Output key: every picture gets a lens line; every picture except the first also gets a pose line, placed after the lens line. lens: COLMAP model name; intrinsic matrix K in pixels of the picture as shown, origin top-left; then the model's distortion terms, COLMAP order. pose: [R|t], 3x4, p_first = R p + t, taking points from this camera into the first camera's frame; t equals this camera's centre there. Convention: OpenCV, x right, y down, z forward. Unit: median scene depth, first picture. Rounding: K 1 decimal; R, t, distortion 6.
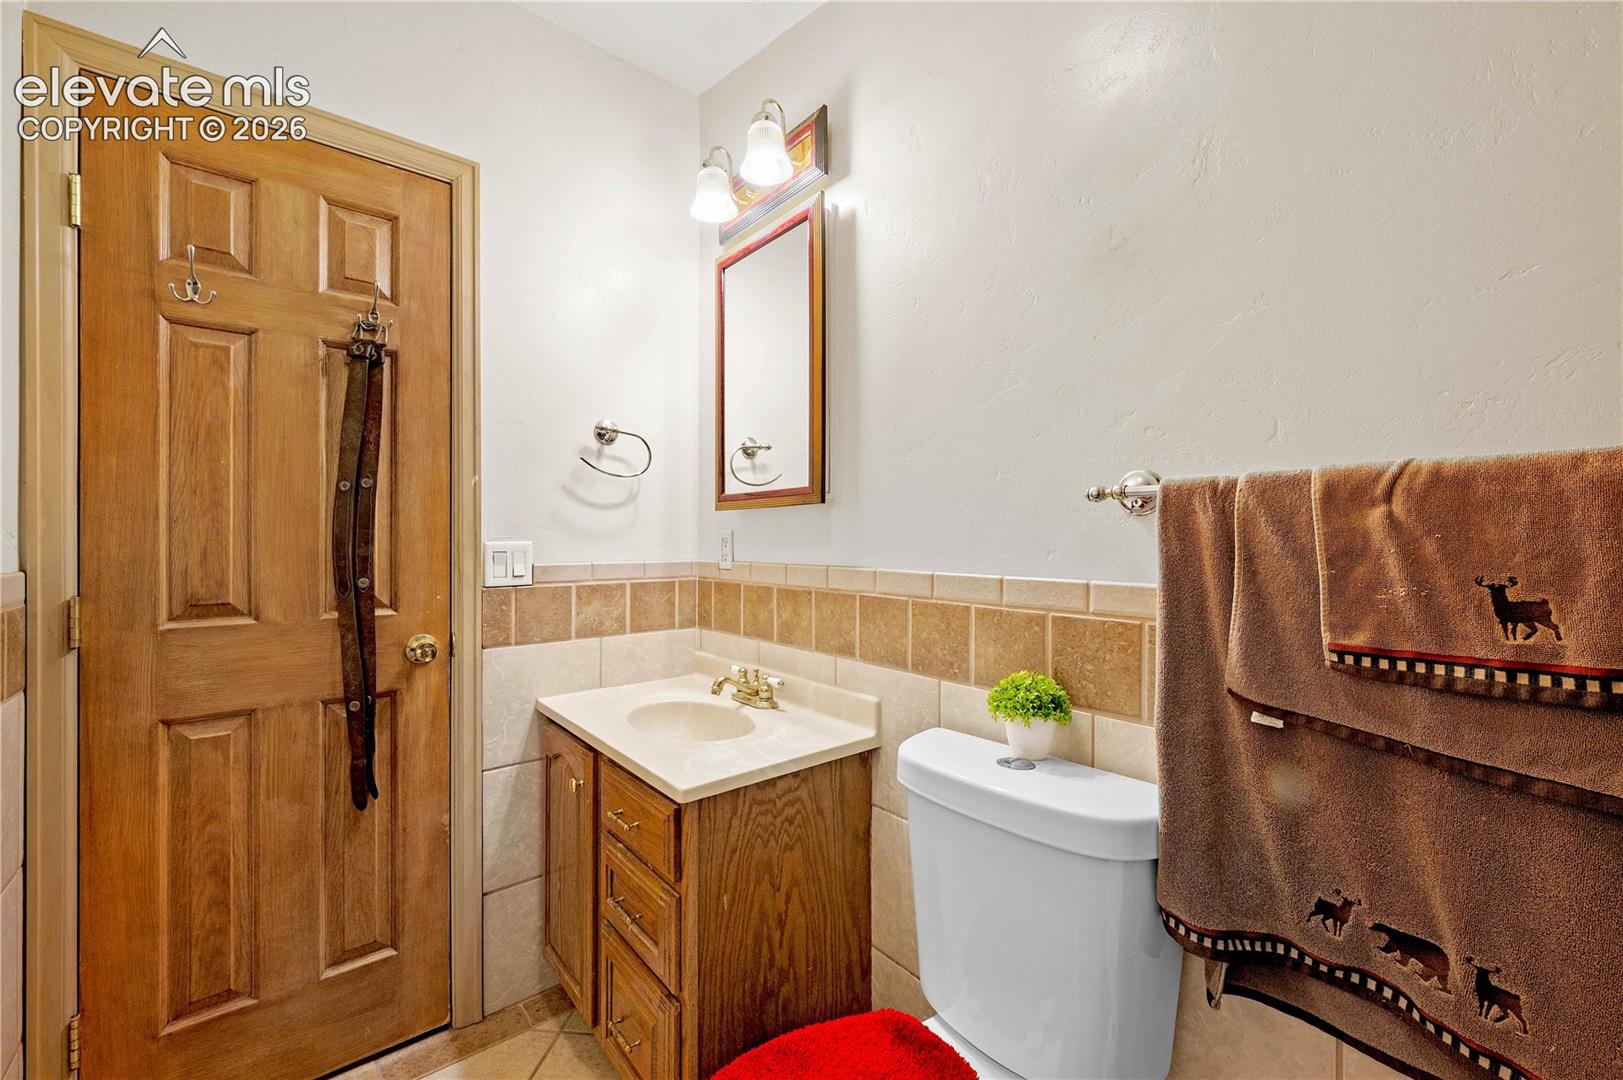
lens RADIAL K [[638.2, 0, 805.9], [0, 638.2, 542.9], [0, 0, 1]] dist [-0.002275, 0.000422]
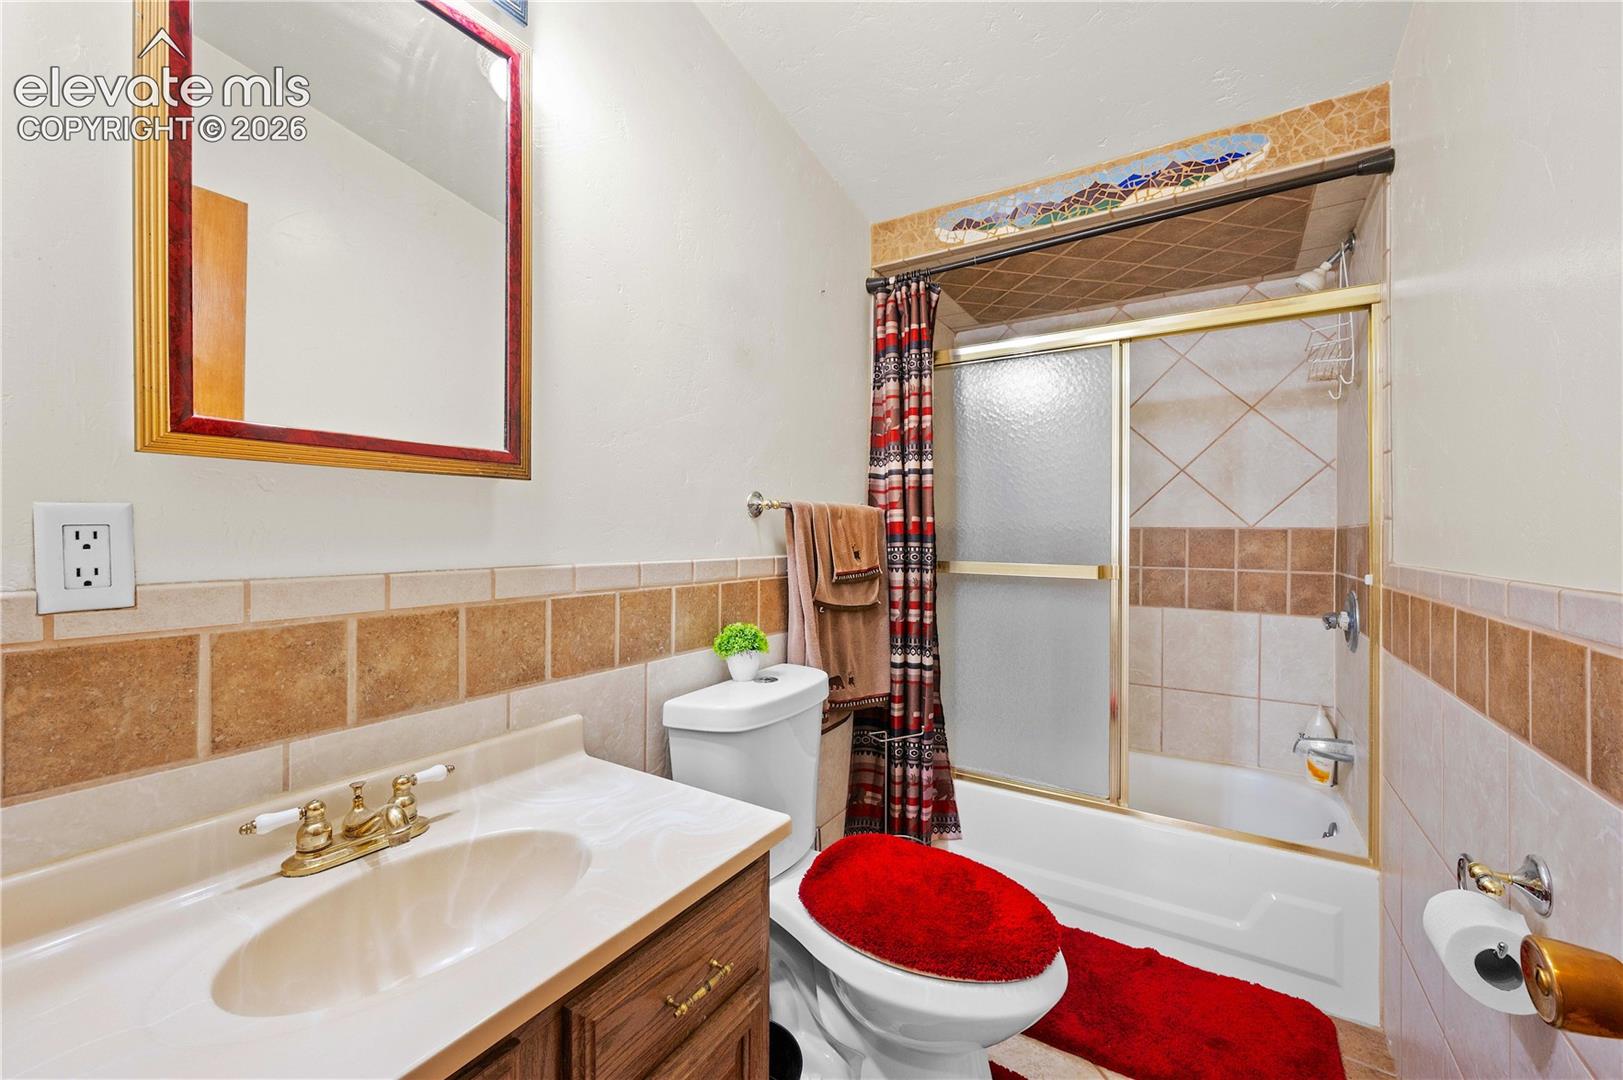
lens RADIAL K [[638.2, 0, 806.7], [0, 638.2, 534.3], [0, 0, 1]] dist [-0.002275, 0.000422]
pose [[-0.305633, -0.000057, 0.952150, -0.766361], [0.005912, 0.999981, 0.001958, 0.000032], [-0.952131, 0.006227, -0.305626, 0.924402]]
